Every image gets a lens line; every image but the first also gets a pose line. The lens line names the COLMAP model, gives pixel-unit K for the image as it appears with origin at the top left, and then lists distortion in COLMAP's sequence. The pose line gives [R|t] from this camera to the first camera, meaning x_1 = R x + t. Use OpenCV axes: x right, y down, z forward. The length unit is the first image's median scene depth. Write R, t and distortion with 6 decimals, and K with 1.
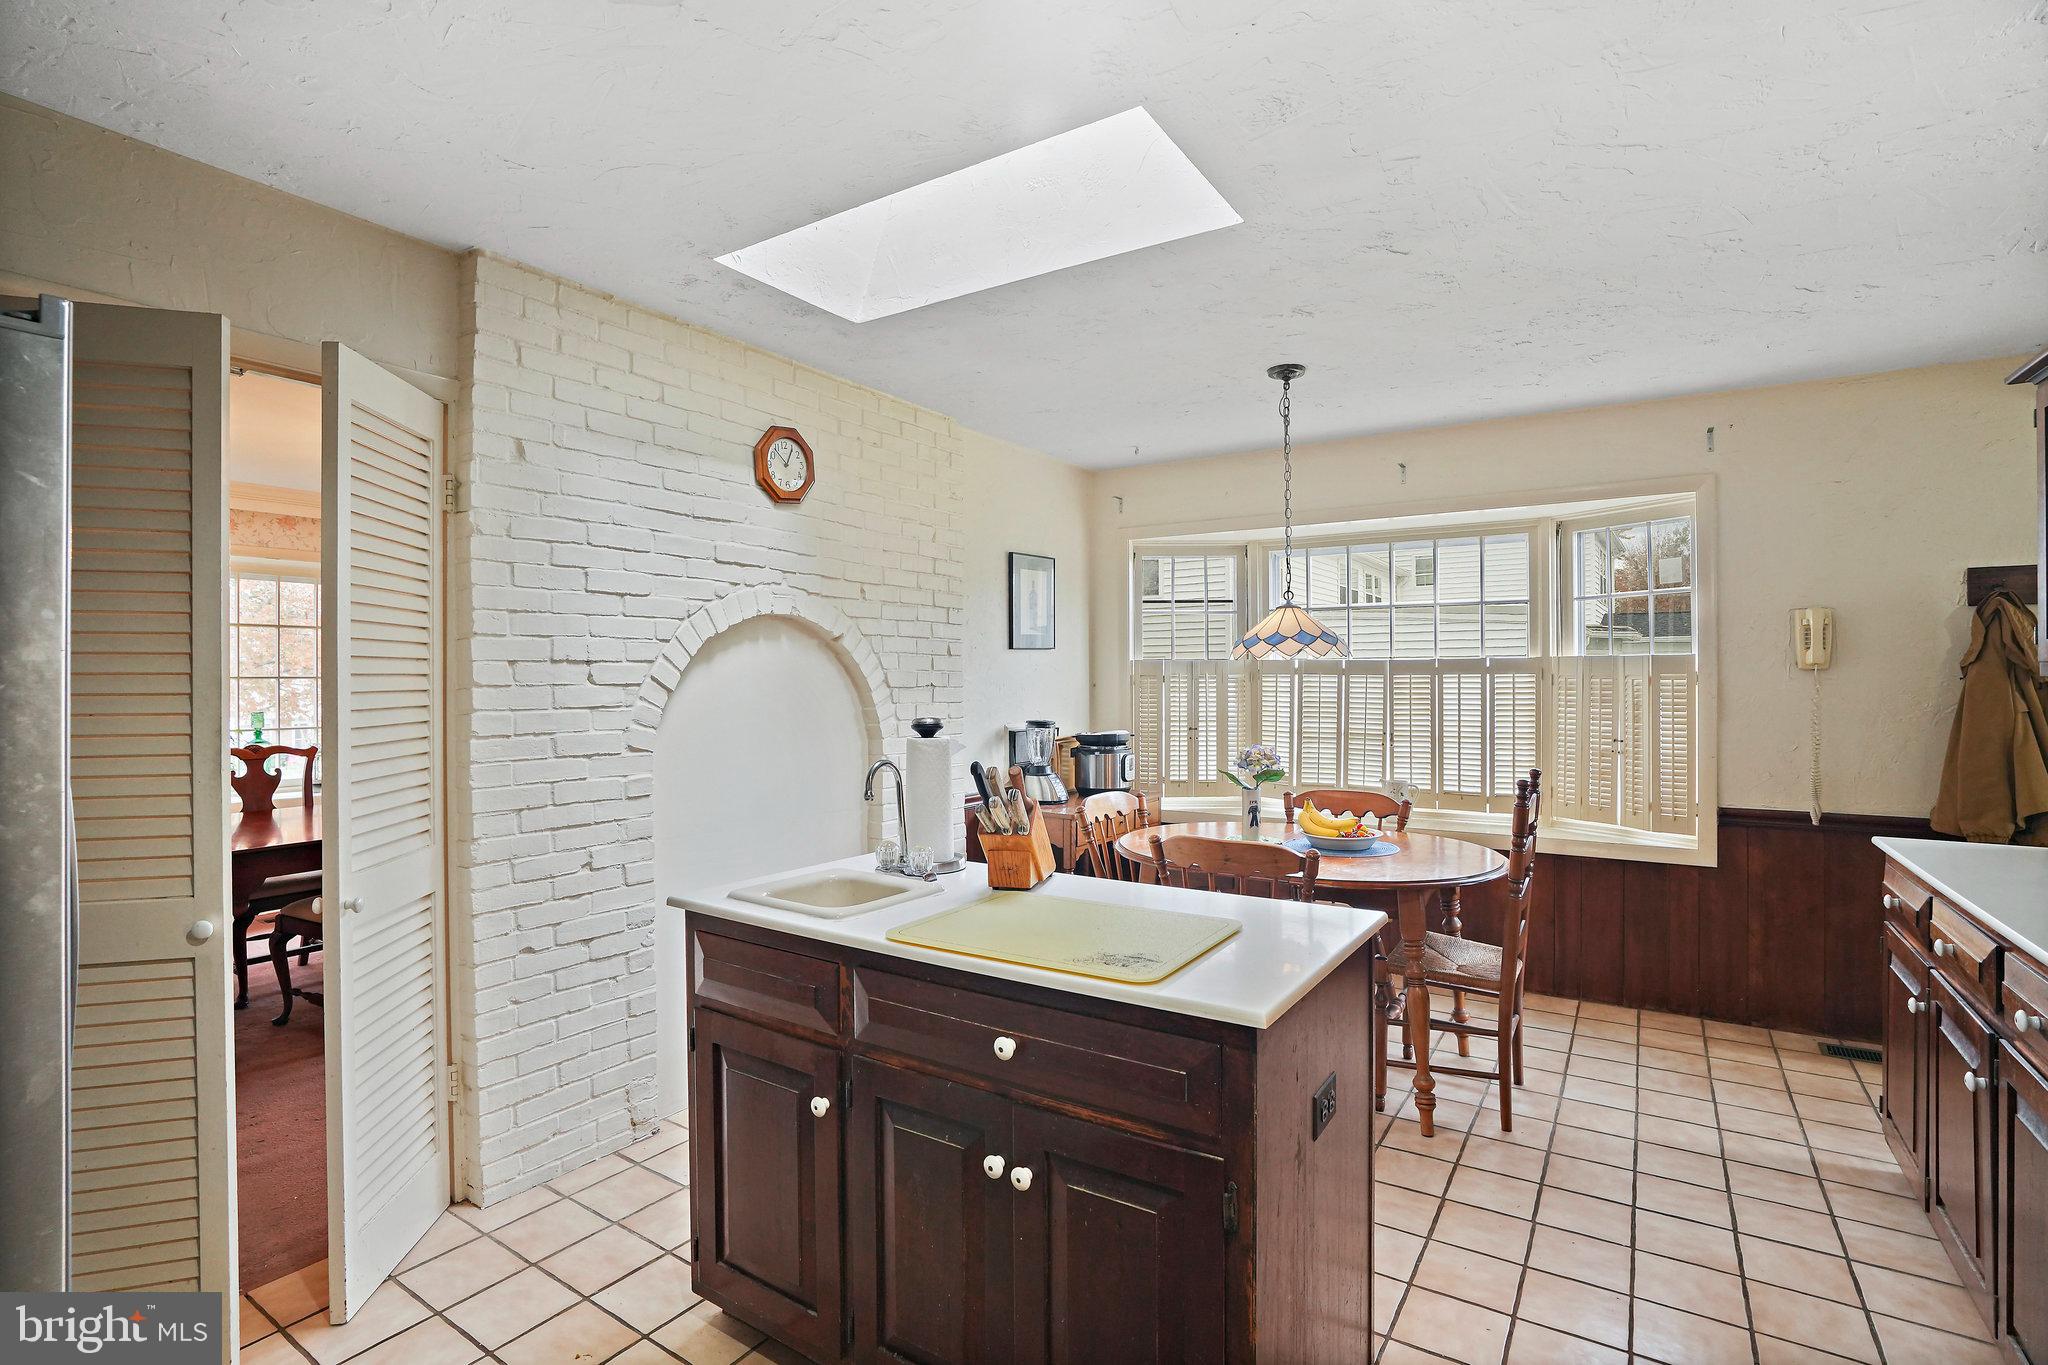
lens RADIAL K [[982.1, 0, 1021.6], [0, 982.1, 681.6], [0, 0, 1]] dist [-0.032351, 0.008889]
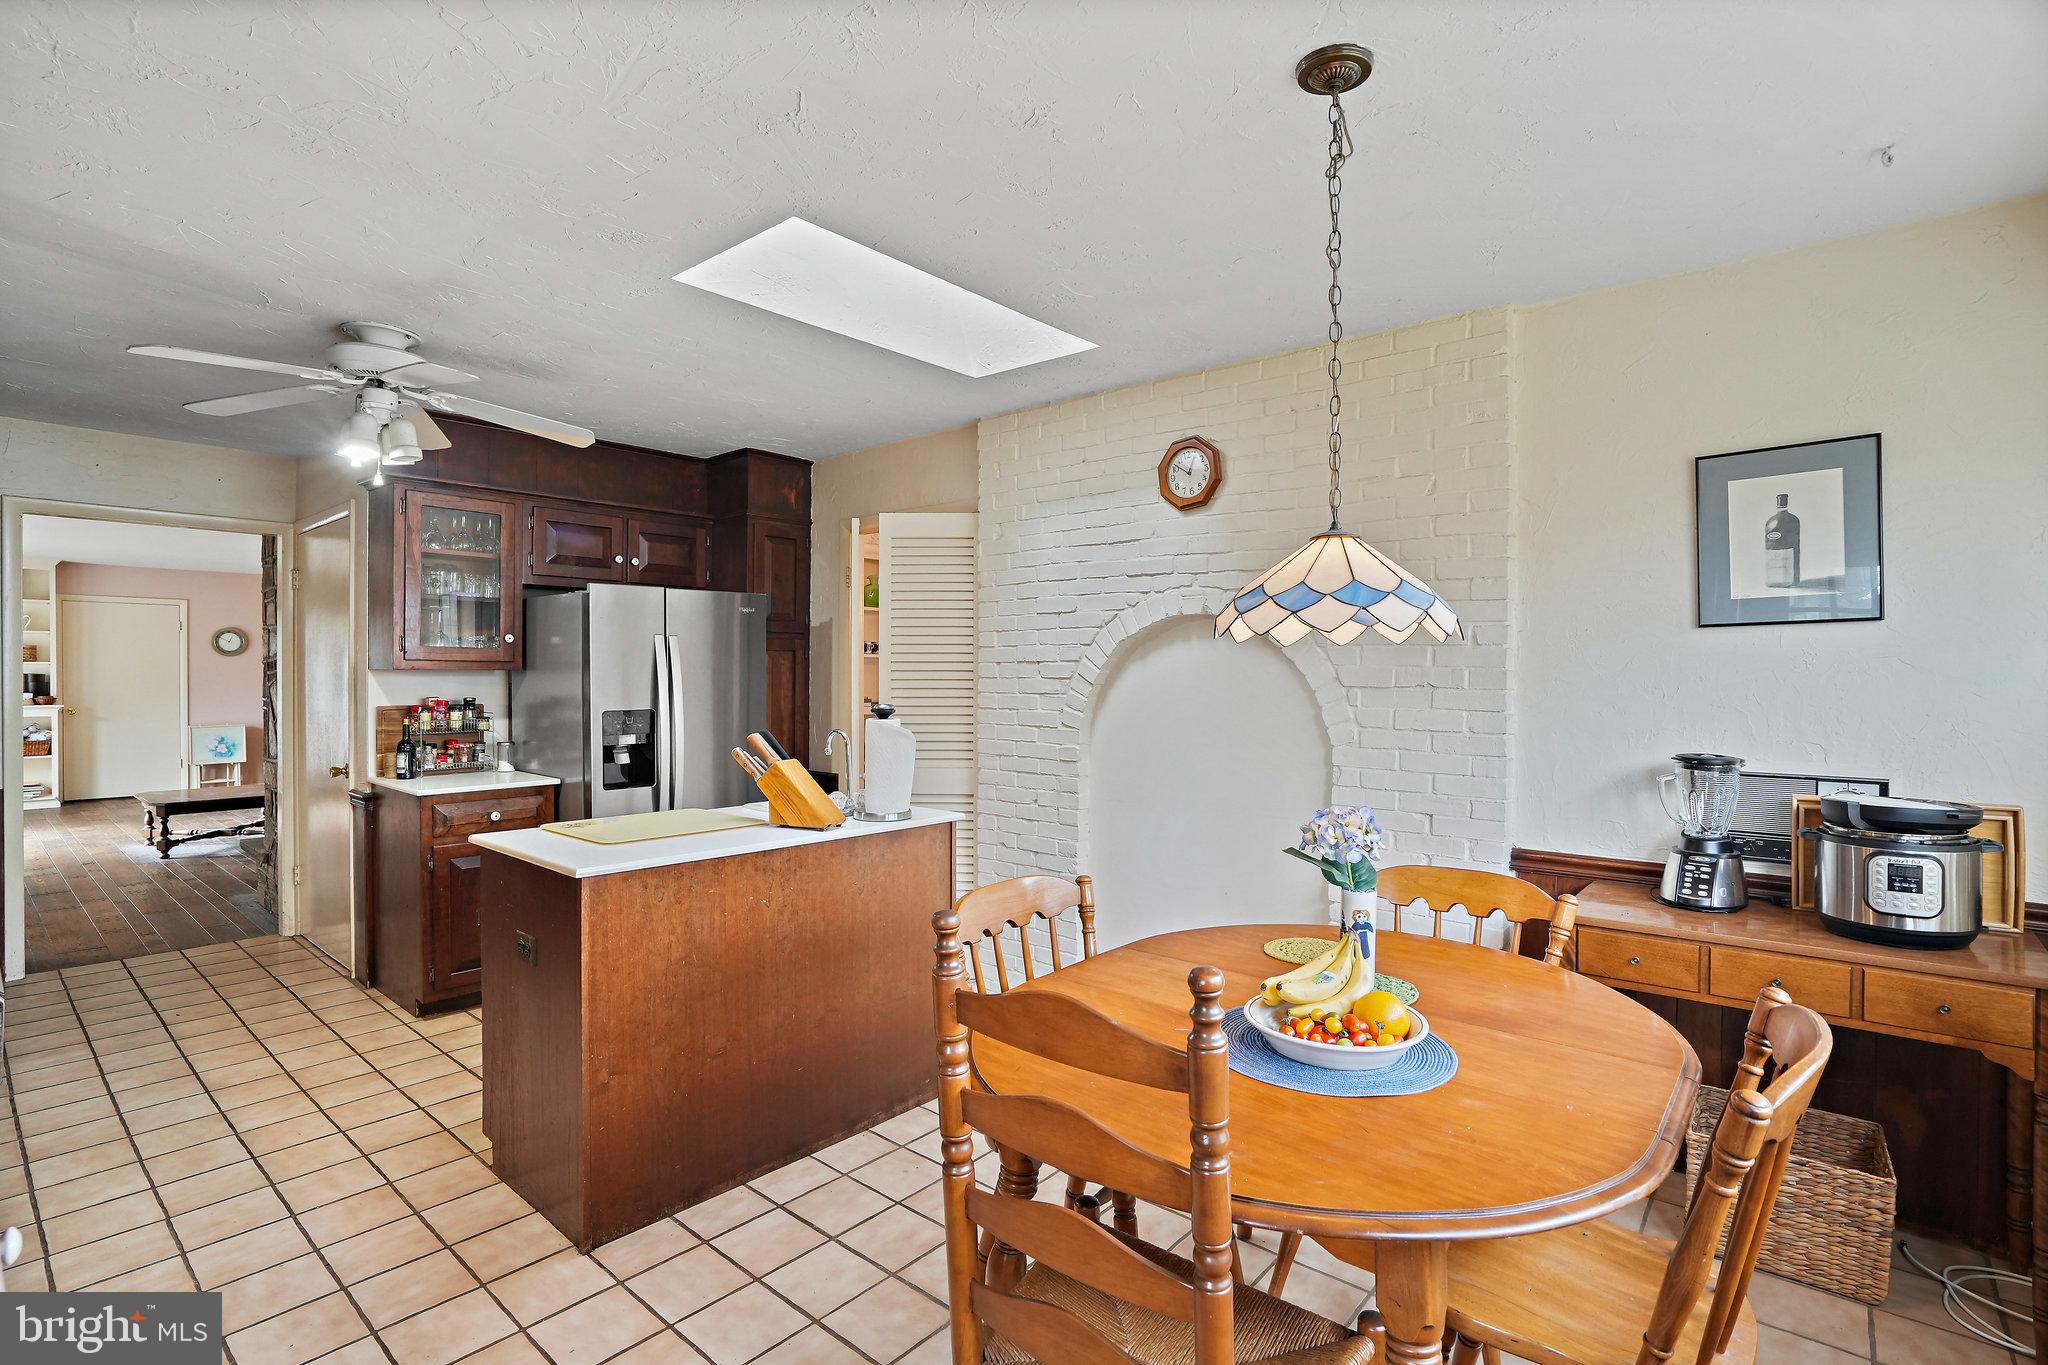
lens RADIAL K [[982.1, 0, 1068.0], [0, 982.1, 683.0], [0, 0, 1]] dist [-0.032351, 0.008889]
pose [[-0.117377, 0.013160, -0.993000, 0.849481], [-0.007476, 0.999872, 0.014135, -0.008556], [0.993059, 0.009083, -0.117264, 1.024702]]
